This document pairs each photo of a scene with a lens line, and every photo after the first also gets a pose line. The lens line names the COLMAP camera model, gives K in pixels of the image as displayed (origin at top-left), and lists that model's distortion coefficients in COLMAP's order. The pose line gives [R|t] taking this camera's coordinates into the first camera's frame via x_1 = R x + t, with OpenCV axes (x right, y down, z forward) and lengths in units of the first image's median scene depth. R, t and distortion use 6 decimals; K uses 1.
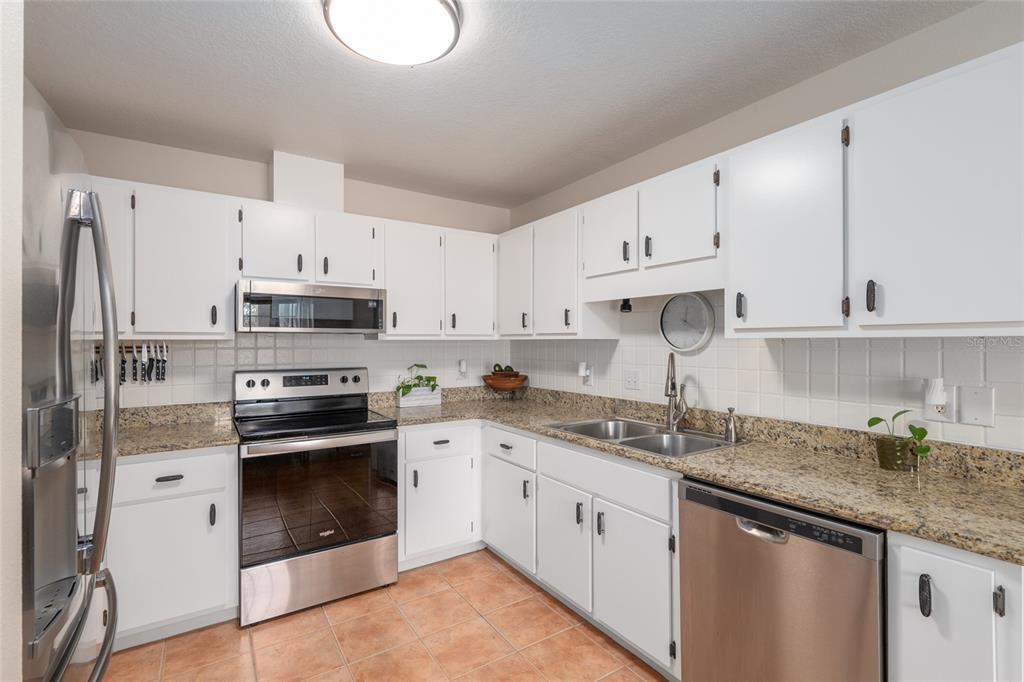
lens RADIAL K [[467.1, 0, 513.5], [0, 467.1, 341.2], [0, 0, 1]] dist [-0.001076, -0.000495]
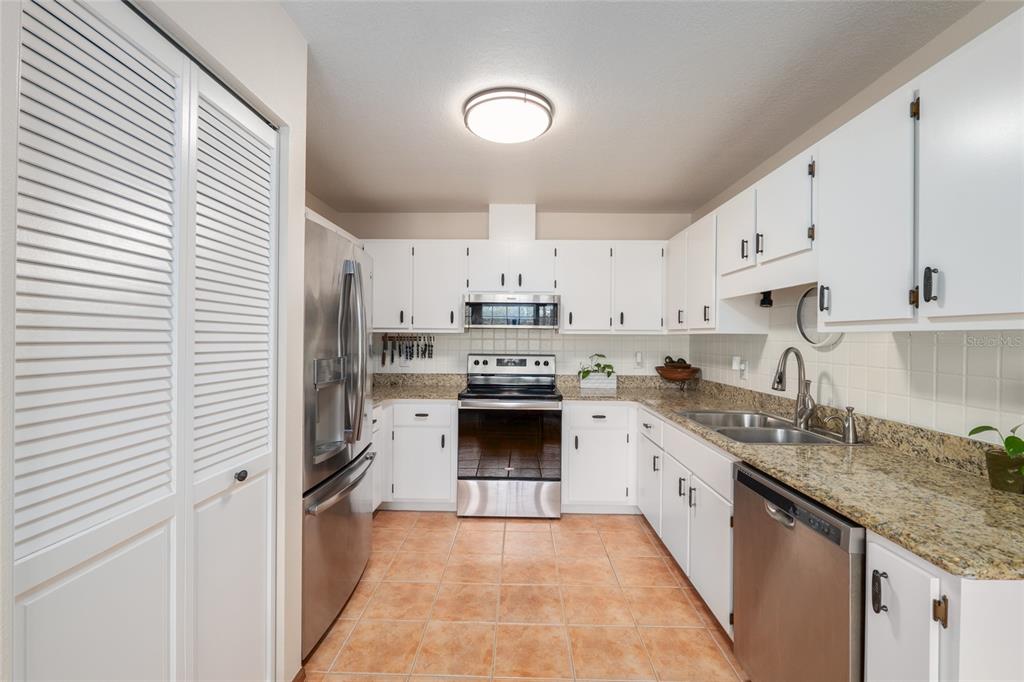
lens RADIAL K [[438.2, 0, 512.7], [0, 438.2, 338.1], [0, 0, 1]] dist [-0.014396, 0.002393]
pose [[0.820946, 0.009674, -0.570924, 0.393346], [-0.008669, 0.999952, 0.004478, 0.006423], [0.570940, 0.001273, 0.820991, -0.097751]]
